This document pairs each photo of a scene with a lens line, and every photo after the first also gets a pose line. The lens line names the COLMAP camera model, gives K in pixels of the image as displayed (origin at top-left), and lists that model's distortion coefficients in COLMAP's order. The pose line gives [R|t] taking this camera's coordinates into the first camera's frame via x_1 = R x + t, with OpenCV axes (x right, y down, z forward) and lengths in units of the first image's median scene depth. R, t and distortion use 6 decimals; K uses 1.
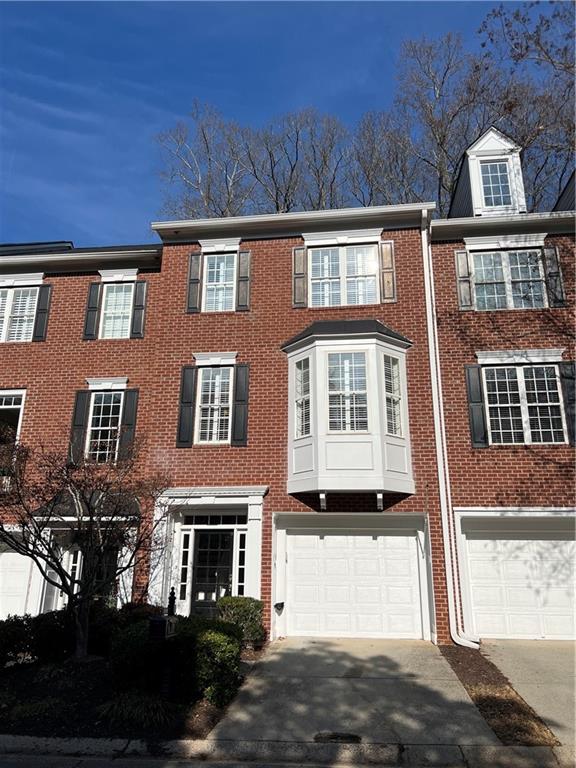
lens RADIAL K [[576.6, 0, 286.4], [0, 576.6, 393.0], [0, 0, 1]] dist [0.080458, -0.094080]
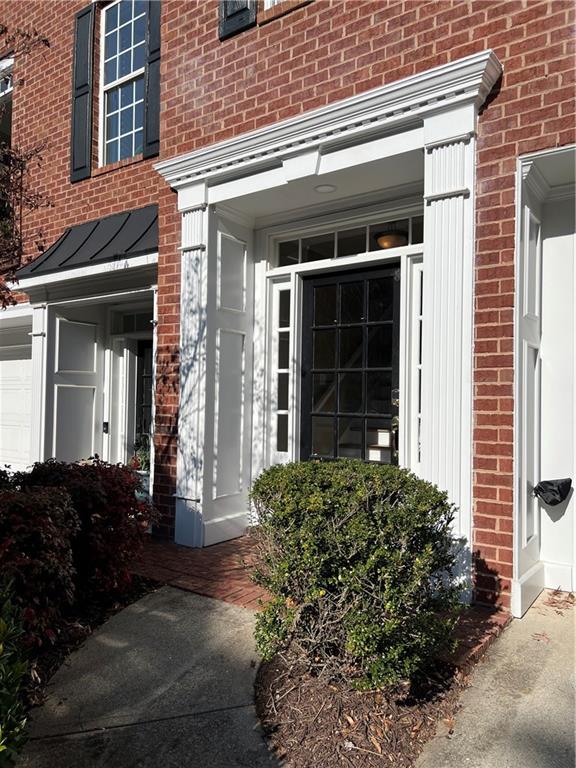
lens RADIAL K [[576.6, 0, 286.4], [0, 576.6, 393.0], [0, 0, 1]] dist [0.080458, -0.094080]
pose [[0.877450, -0.008025, -0.479601, 0.010485], [0.142000, 0.959389, 0.243741, 0.223098], [0.458167, -0.281974, 0.842955, 0.684723]]
